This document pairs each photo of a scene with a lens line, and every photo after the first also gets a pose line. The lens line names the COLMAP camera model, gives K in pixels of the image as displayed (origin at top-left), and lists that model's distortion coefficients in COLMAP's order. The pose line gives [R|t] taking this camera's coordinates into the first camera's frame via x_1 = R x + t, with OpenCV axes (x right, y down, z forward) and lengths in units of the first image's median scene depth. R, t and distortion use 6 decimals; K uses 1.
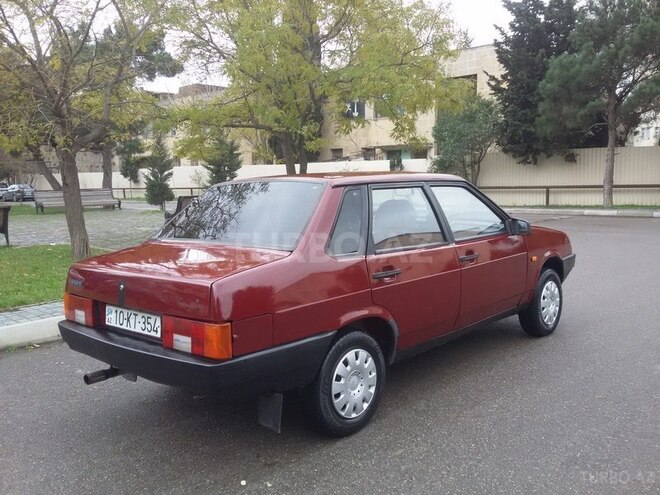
lens RADIAL K [[606.0, 0, 346.3], [0, 606.0, 240.4], [0, 0, 1]] dist [0.093250, -0.190830]
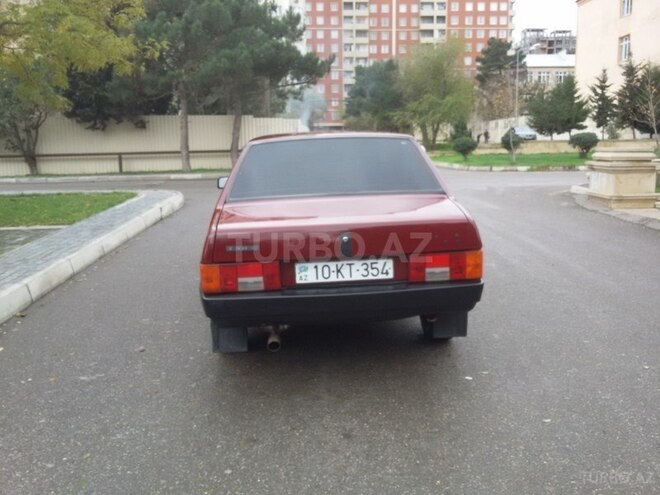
lens RADIAL K [[610.4, 0, 346.8], [0, 610.4, 244.7], [0, 0, 1]] dist [0.091337, -0.190243]
pose [[0.691563, -0.122452, 0.711861, -0.619400], [0.082362, 0.992466, 0.090707, -0.003663], [-0.717605, -0.004100, 0.696439, 0.159503]]
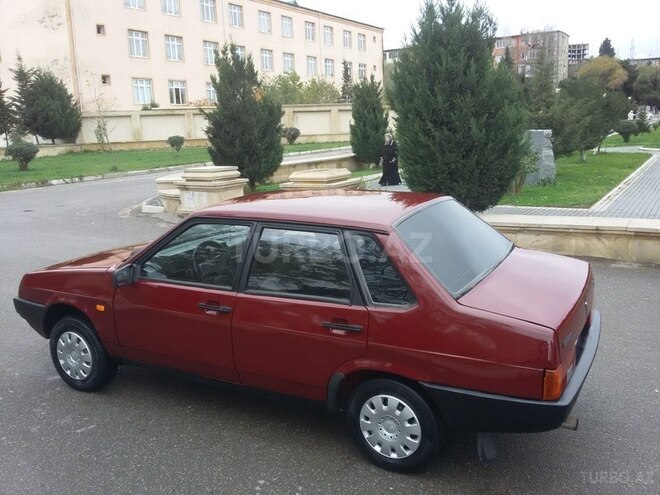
lens RADIAL K [[606.0, 0, 346.3], [0, 606.0, 240.4], [0, 0, 1]] dist [0.093250, -0.190830]
pose [[-0.226757, -0.170329, 0.958942, -0.748060], [0.138861, 0.968876, 0.204930, -0.184992], [-0.964001, 0.179629, -0.196048, 0.920565]]
